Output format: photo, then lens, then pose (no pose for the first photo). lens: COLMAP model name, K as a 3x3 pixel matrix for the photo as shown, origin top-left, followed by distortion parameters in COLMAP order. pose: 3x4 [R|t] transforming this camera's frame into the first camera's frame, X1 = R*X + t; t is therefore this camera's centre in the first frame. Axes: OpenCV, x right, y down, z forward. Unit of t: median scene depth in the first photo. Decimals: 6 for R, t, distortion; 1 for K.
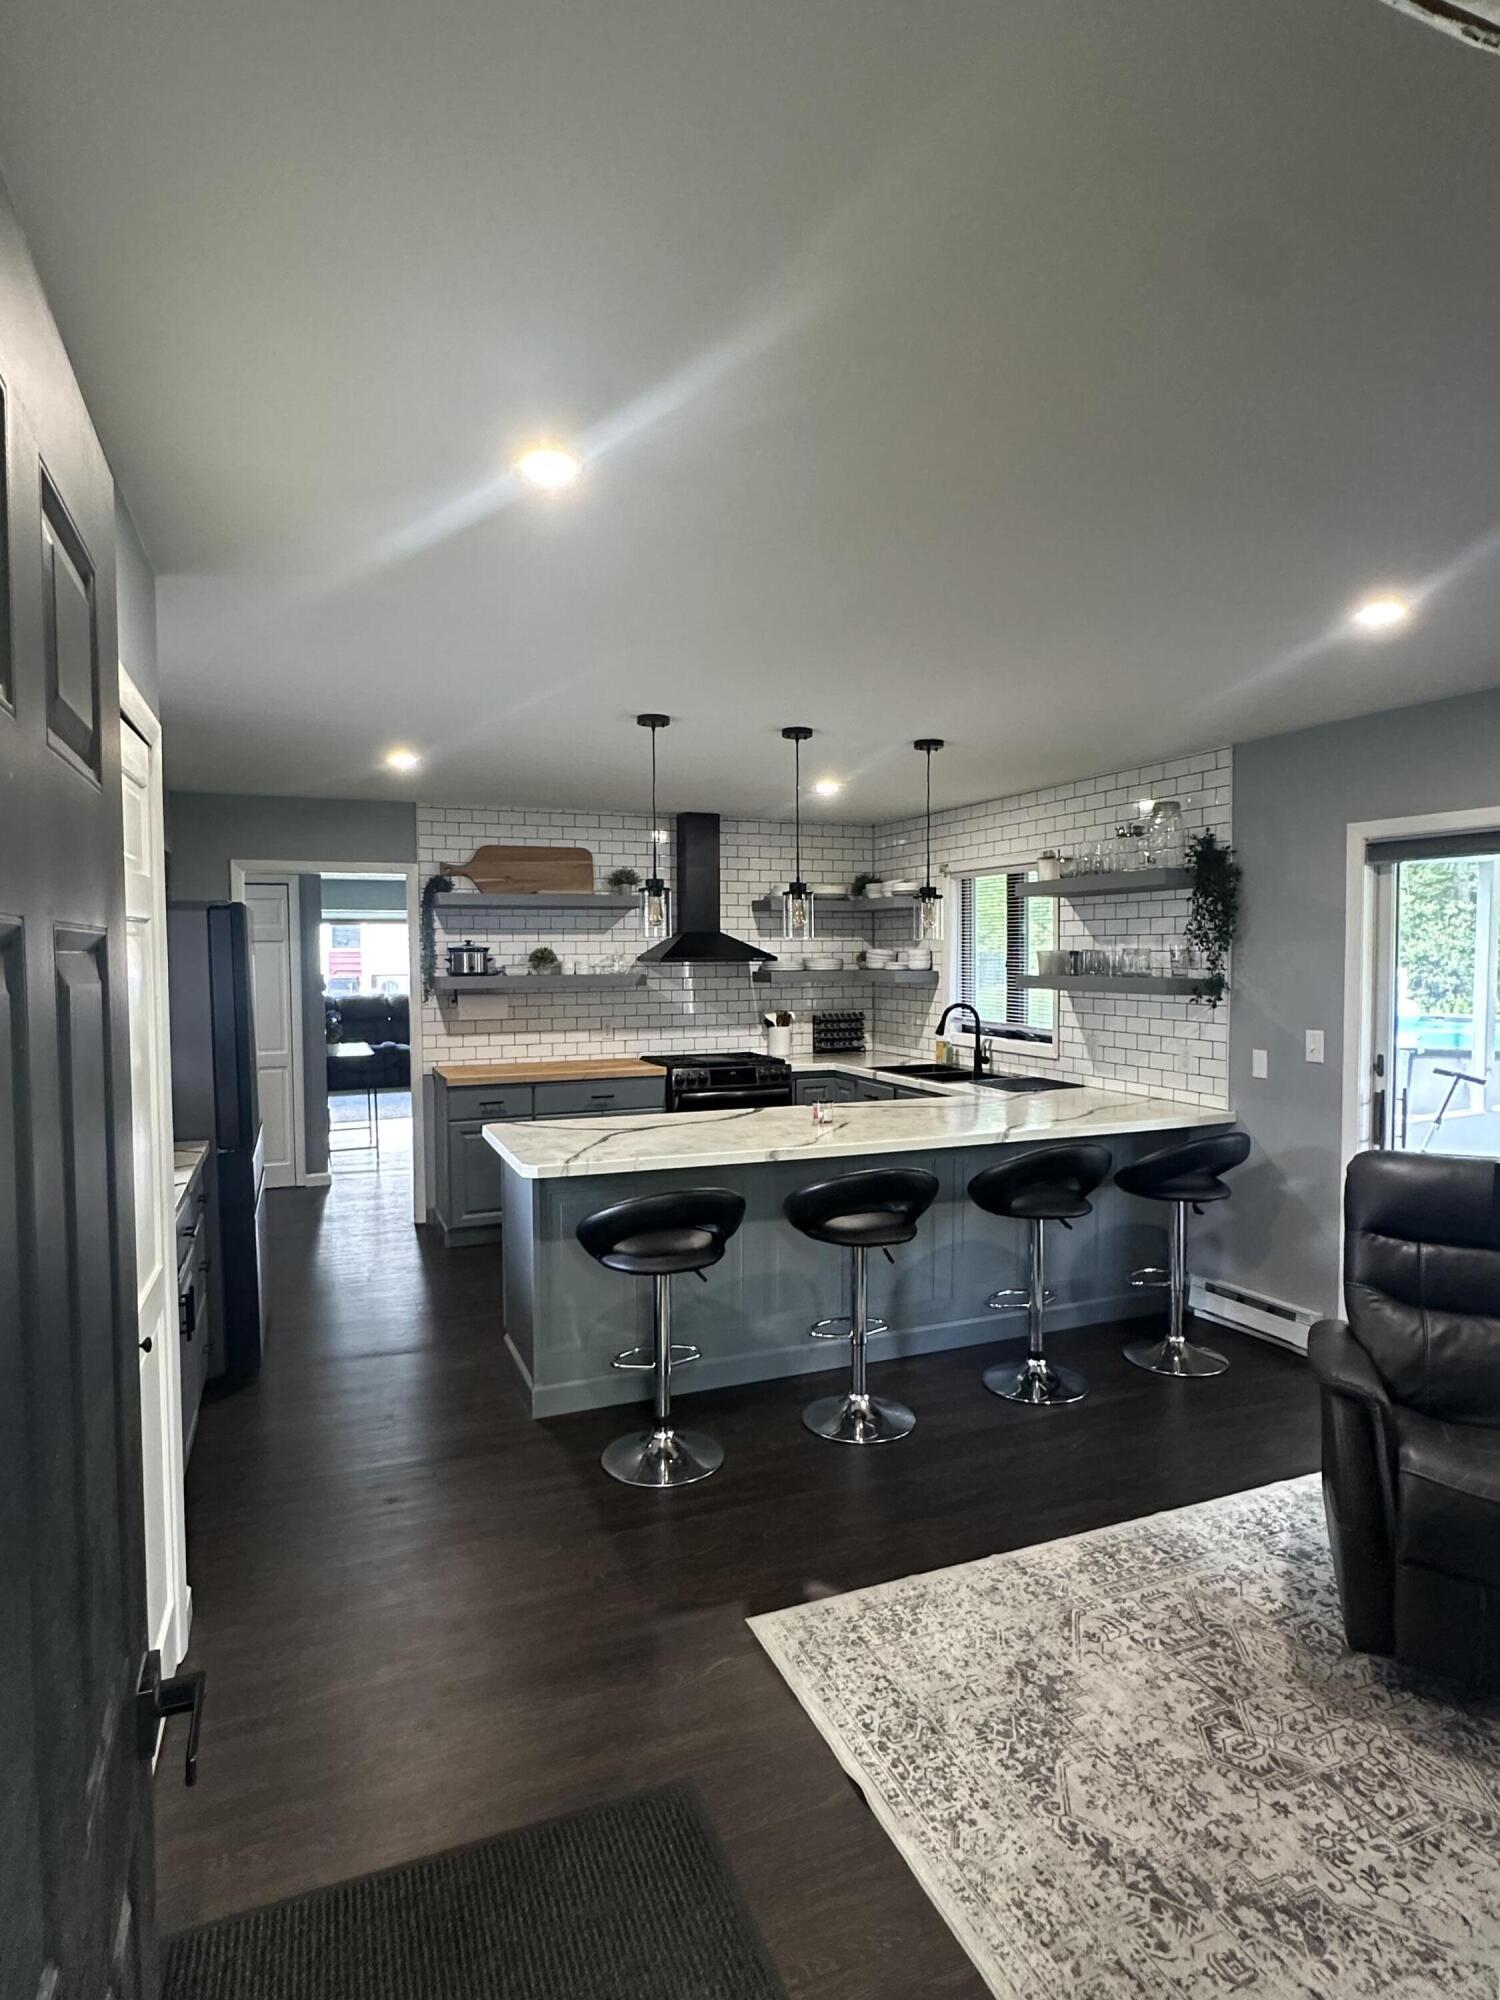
lens RADIAL K [[1066.9, 0, 740.7], [0, 1066.9, 1005.1], [0, 0, 1]] dist [-0.002833, -0.001371]
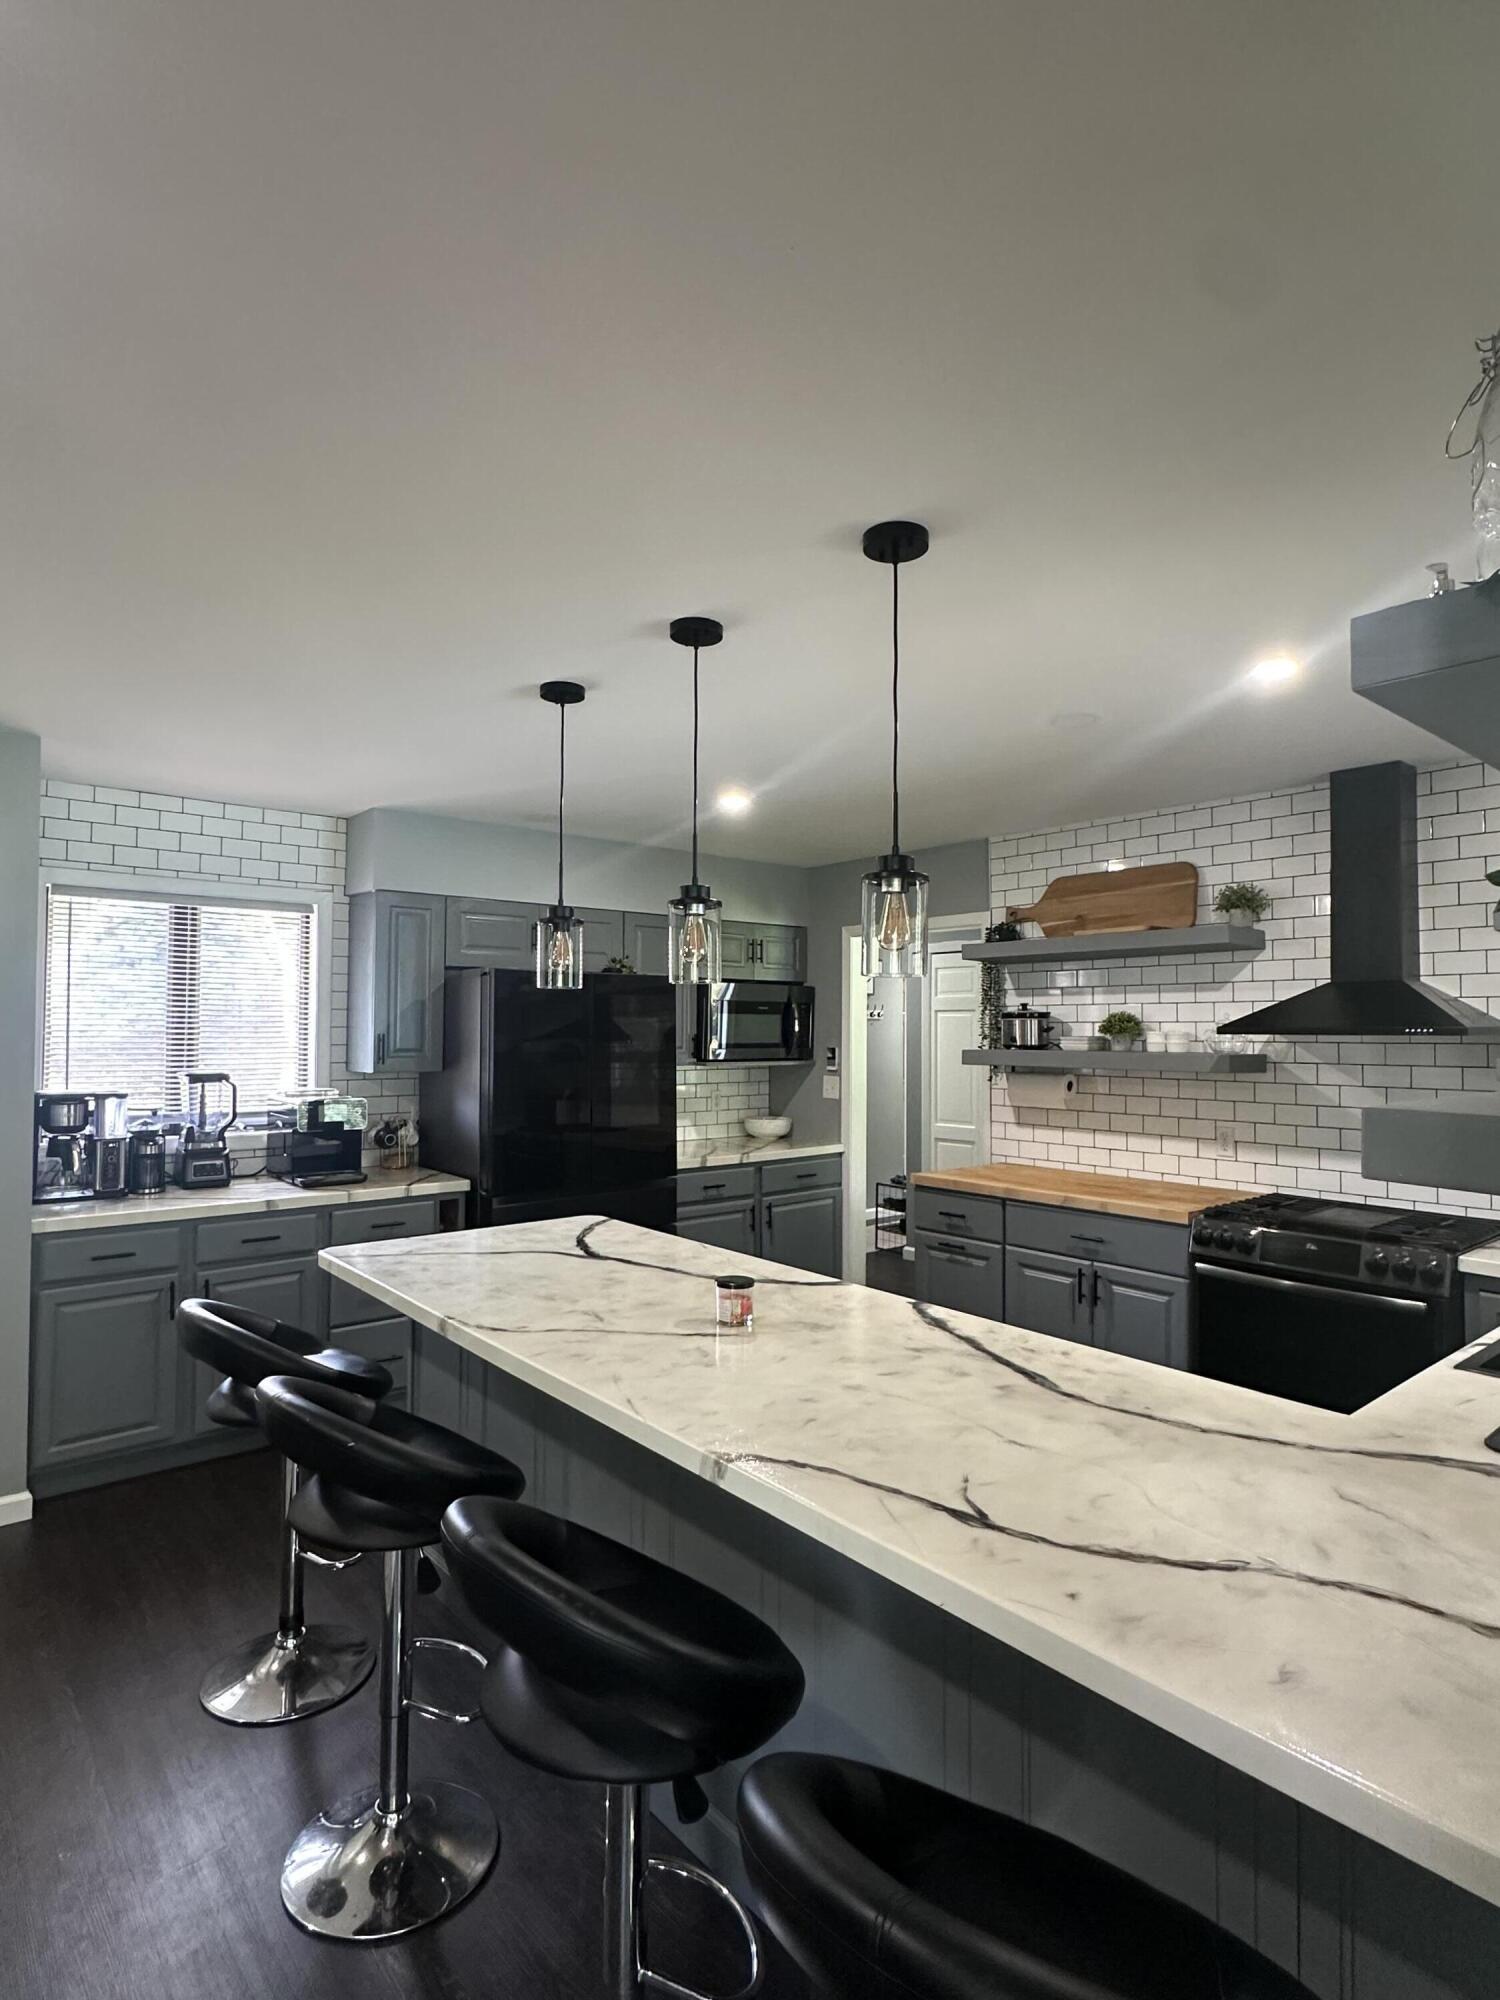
lens RADIAL K [[1066.9, 0, 746.6], [0, 1066.9, 994.3], [0, 0, 1]] dist [-0.002833, -0.001371]
pose [[0.299705, -0.026750, -0.953657, 0.416844], [-0.054896, 0.997467, -0.045231, -0.021027], [0.952451, 0.065908, 0.297478, 0.573600]]
